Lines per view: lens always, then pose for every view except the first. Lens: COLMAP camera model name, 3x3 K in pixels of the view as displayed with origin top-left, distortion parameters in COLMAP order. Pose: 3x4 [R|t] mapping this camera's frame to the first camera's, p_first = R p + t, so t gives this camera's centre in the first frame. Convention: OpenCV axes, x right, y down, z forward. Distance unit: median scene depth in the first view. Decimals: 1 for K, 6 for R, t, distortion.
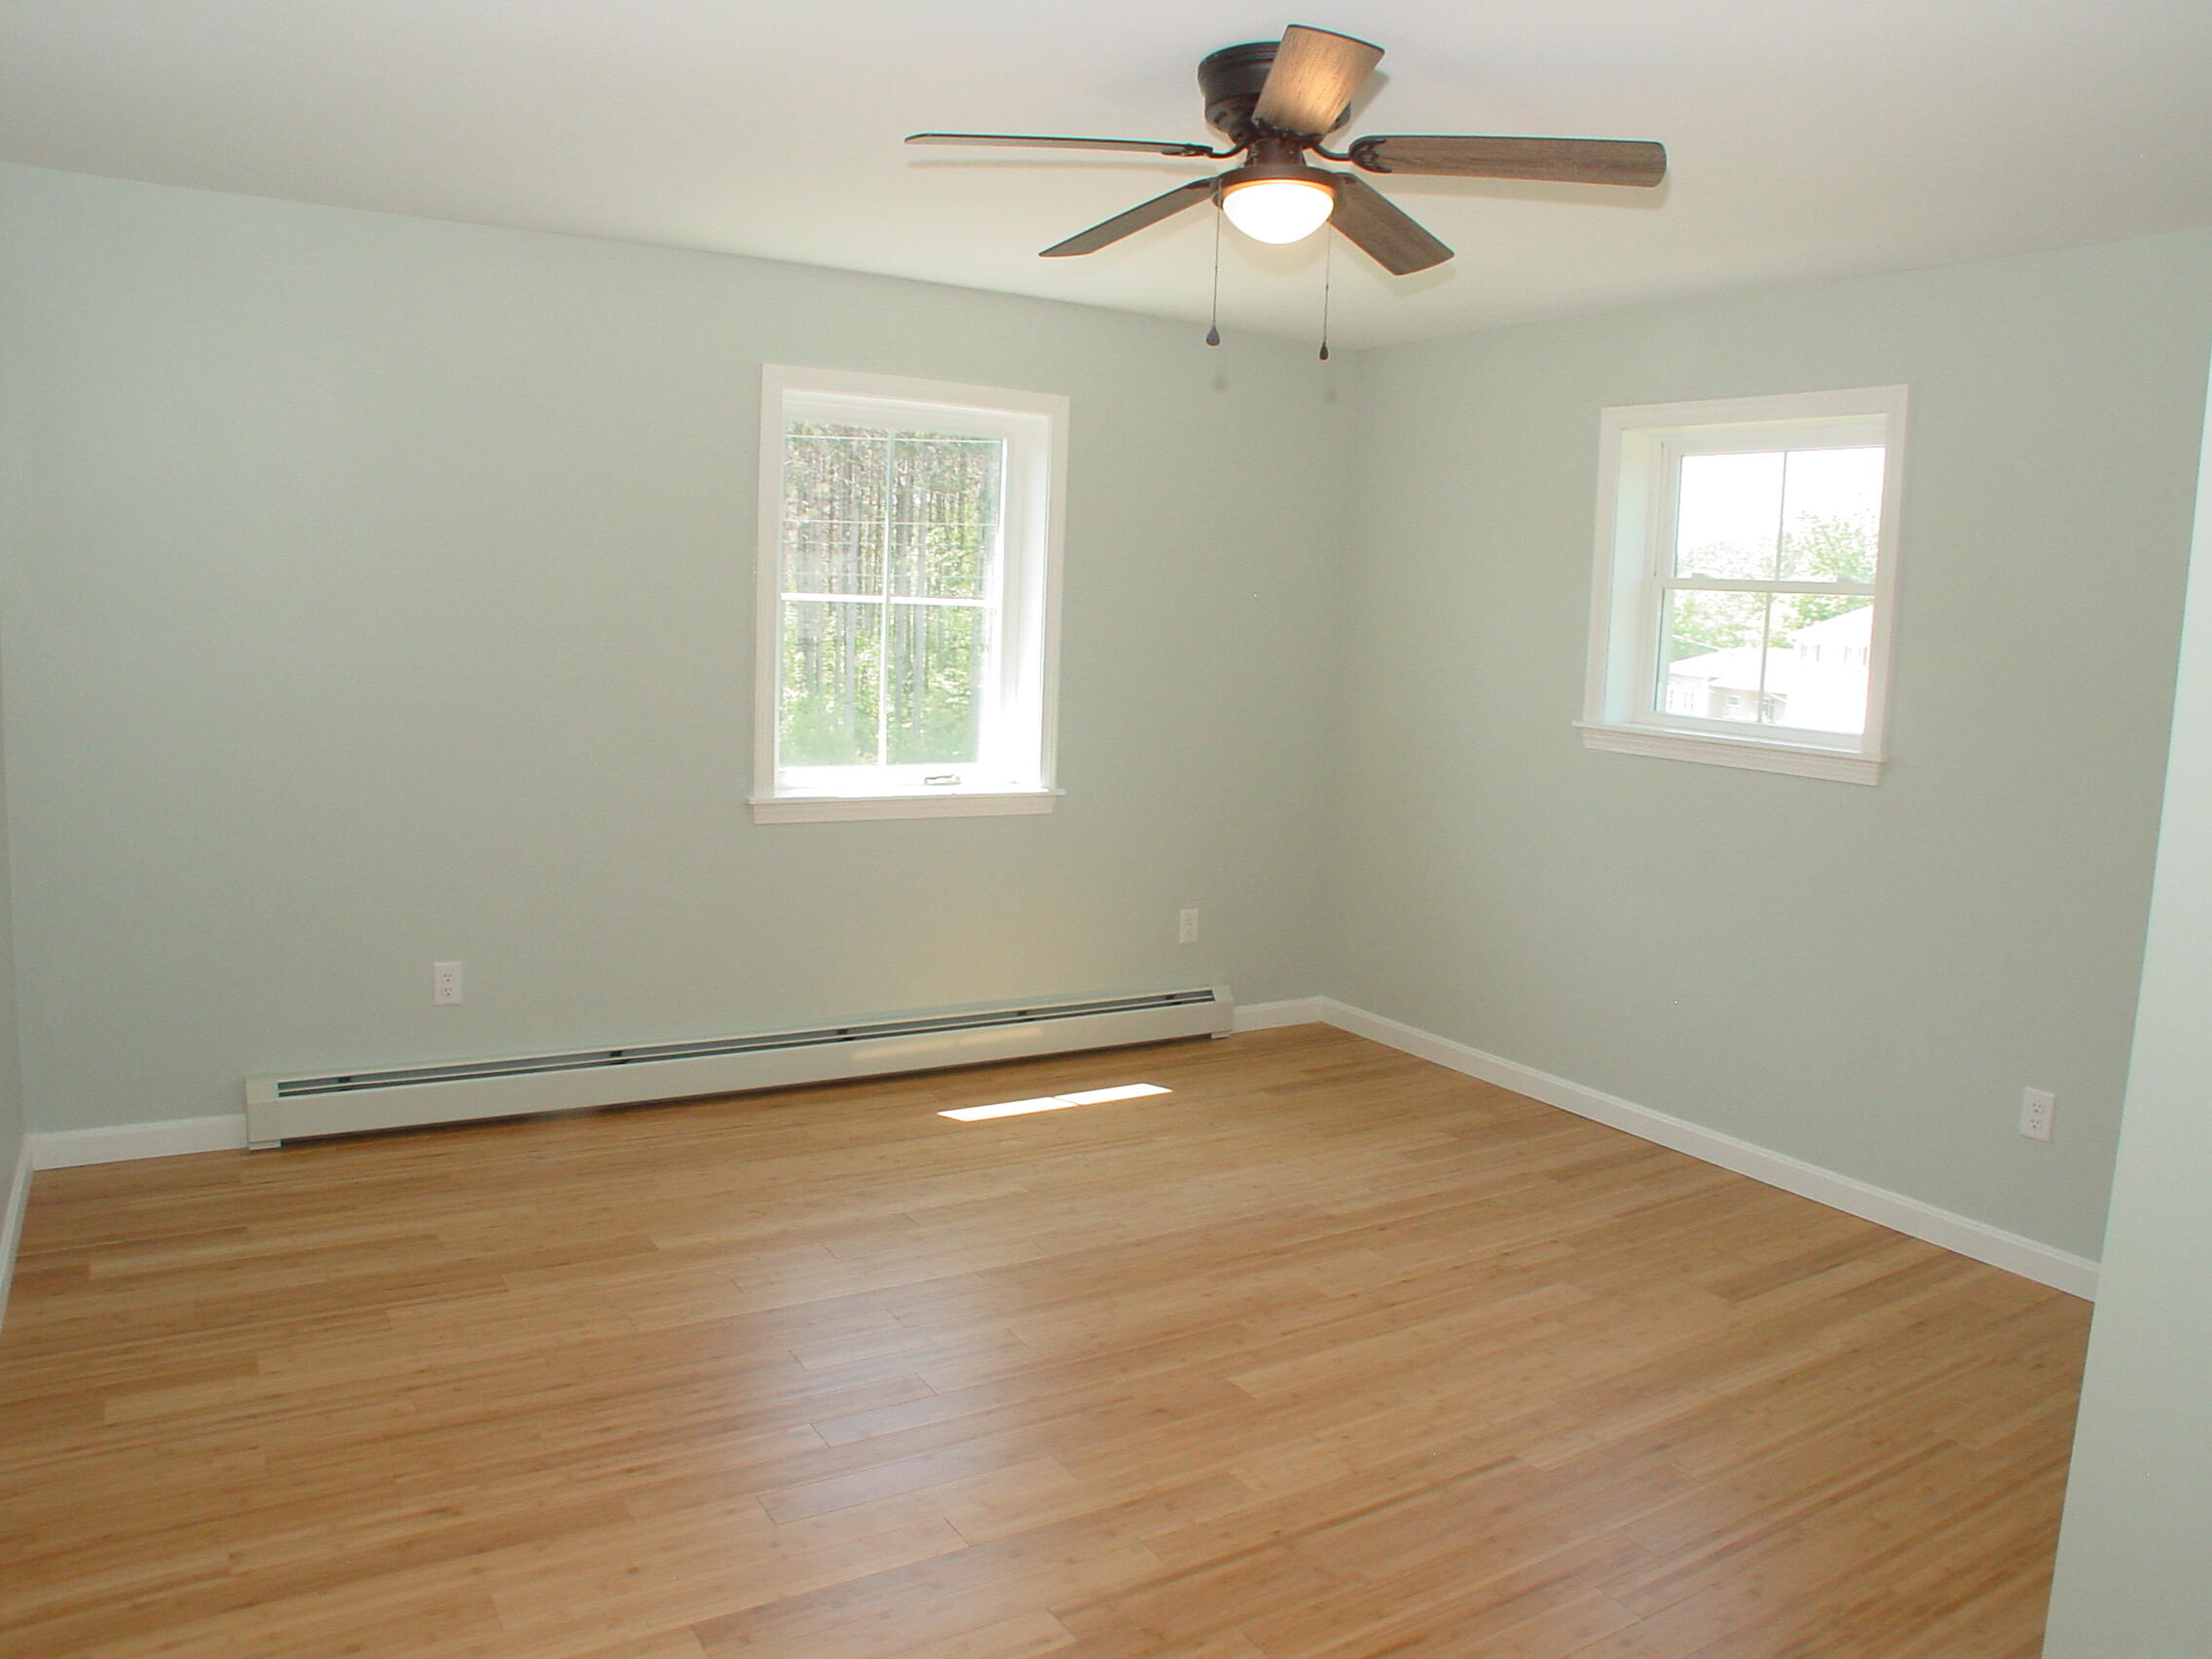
lens RADIAL K [[1599.3, 0, 1108.1], [0, 1599.3, 820.6], [0, 0, 1]] dist [-0.195025, 0.124284]
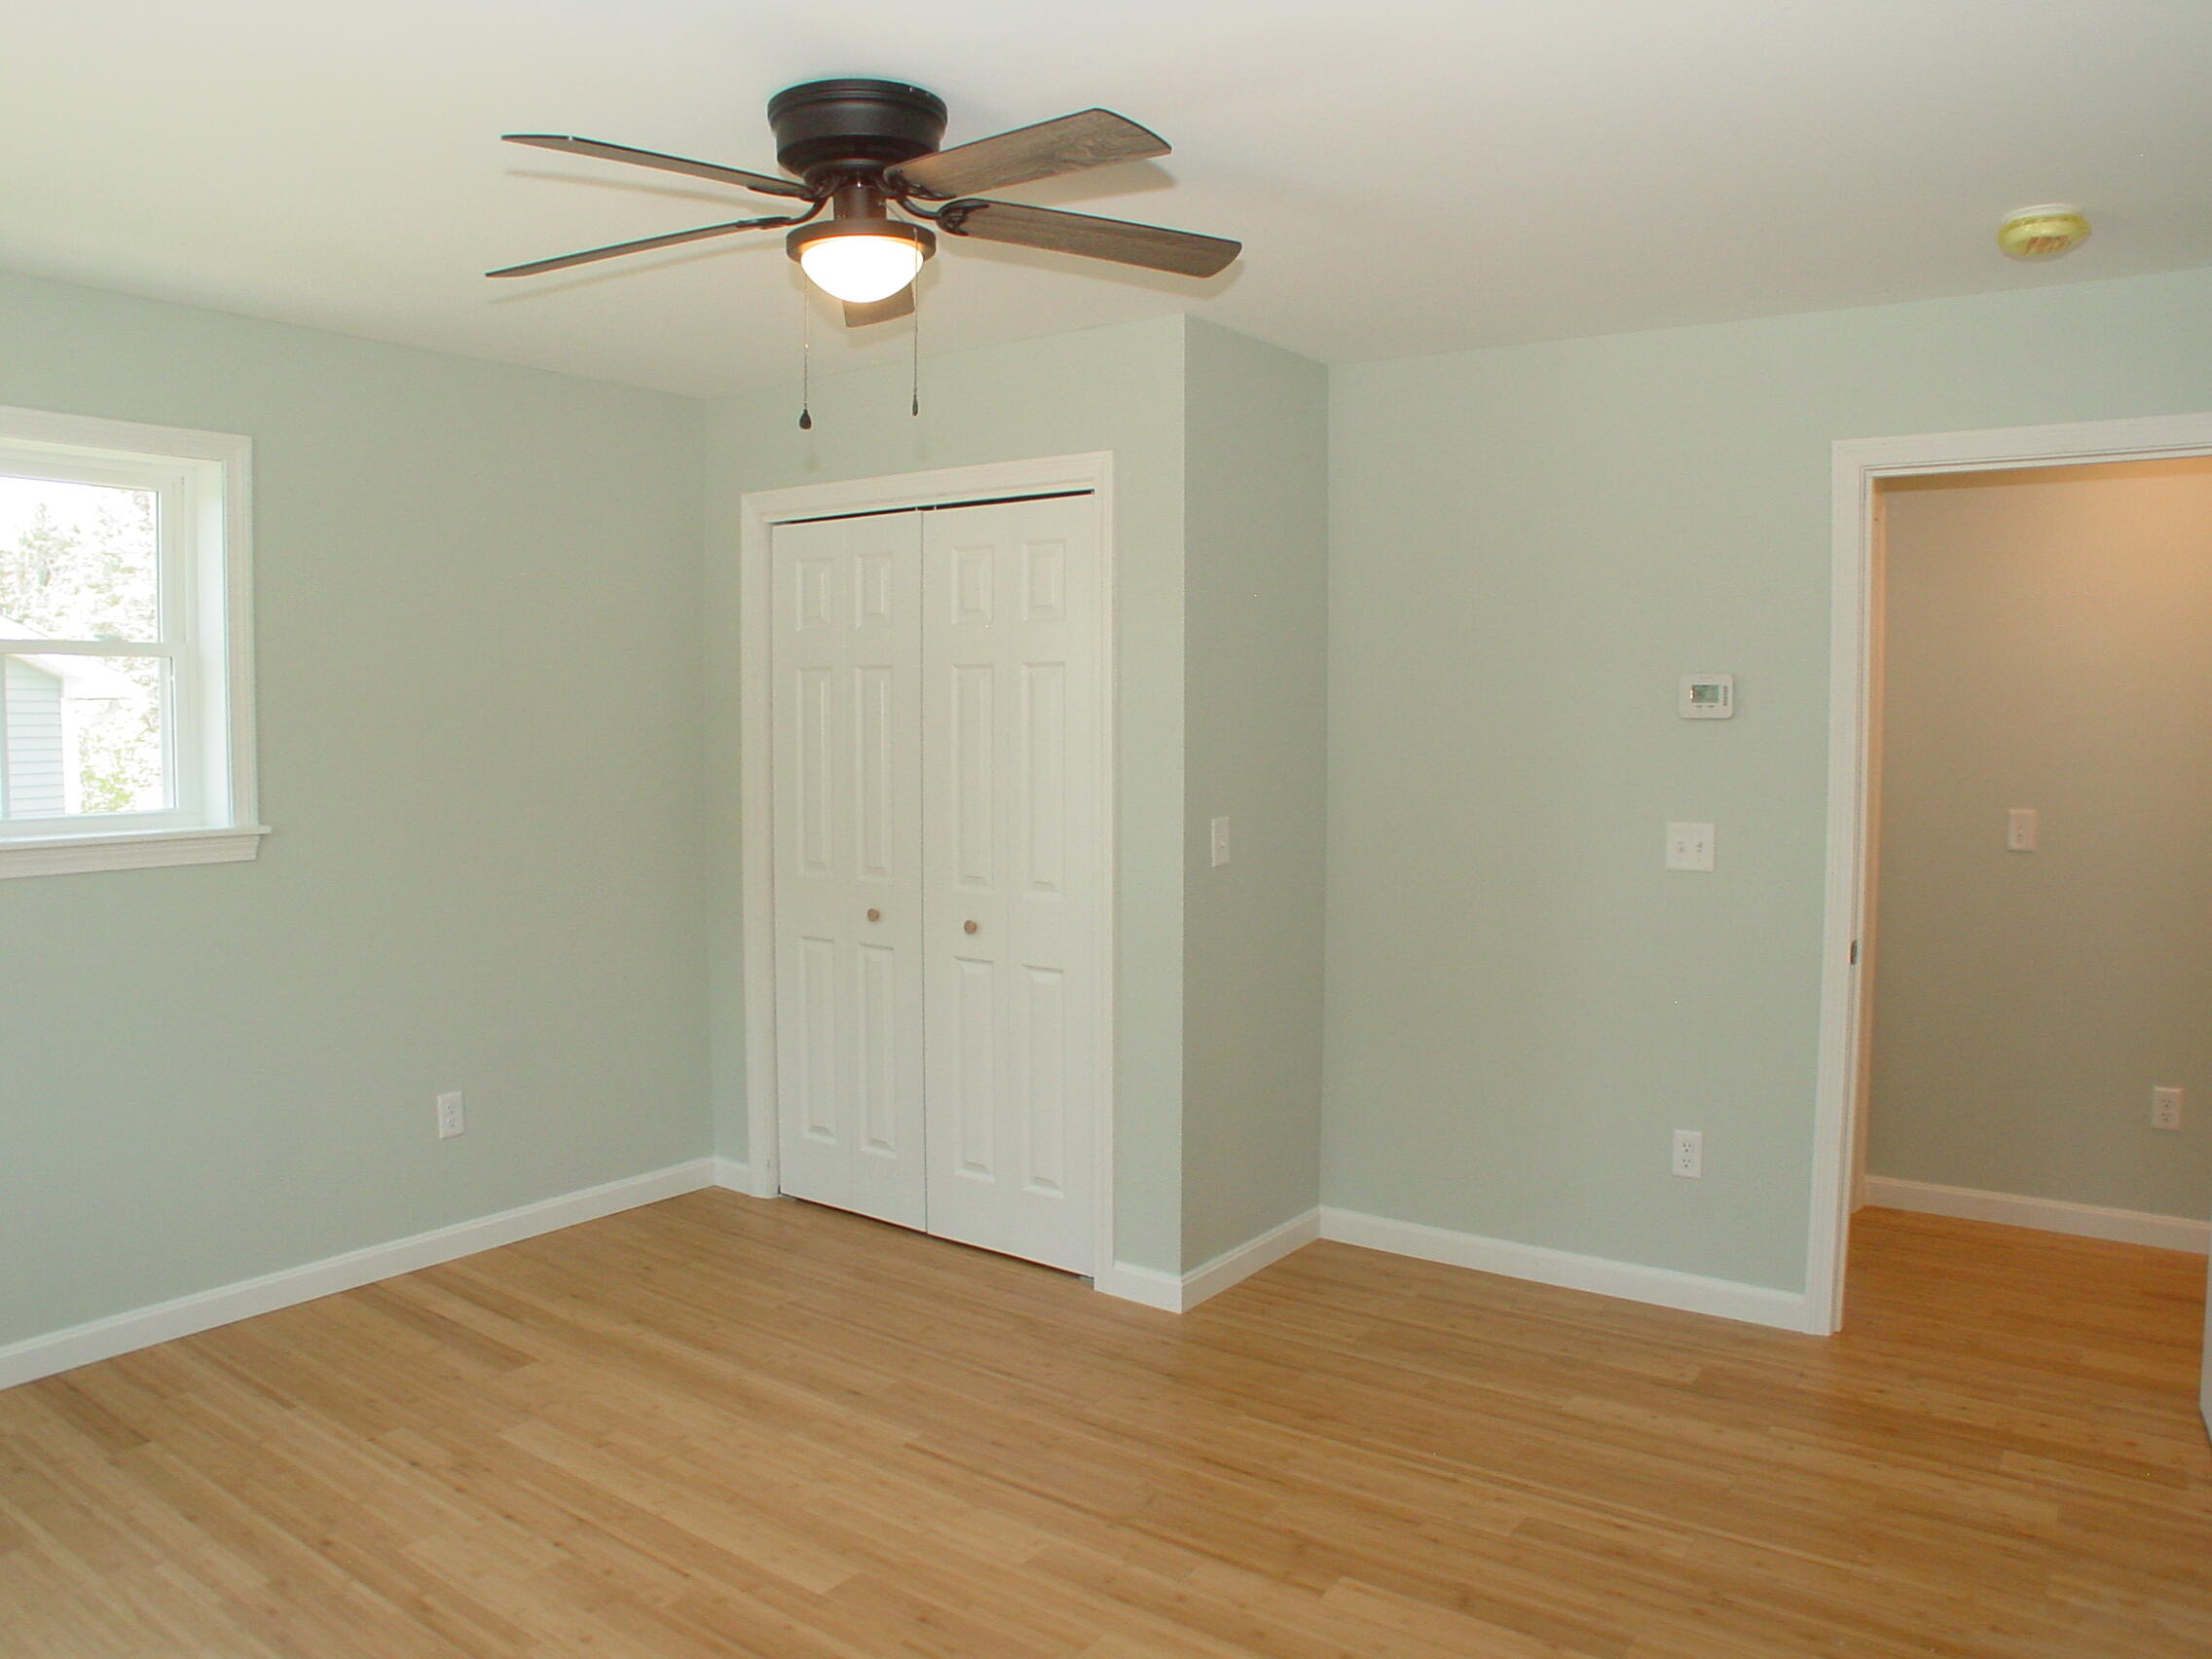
lens RADIAL K [[1599.3, 0, 1108.1], [0, 1599.3, 820.6], [0, 0, 1]] dist [-0.195025, 0.124284]
pose [[-0.379512, -0.108101, 0.918850, -0.591056], [0.101914, 0.982222, 0.157650, -0.148863], [-0.919556, 0.153473, -0.361748, 0.906542]]
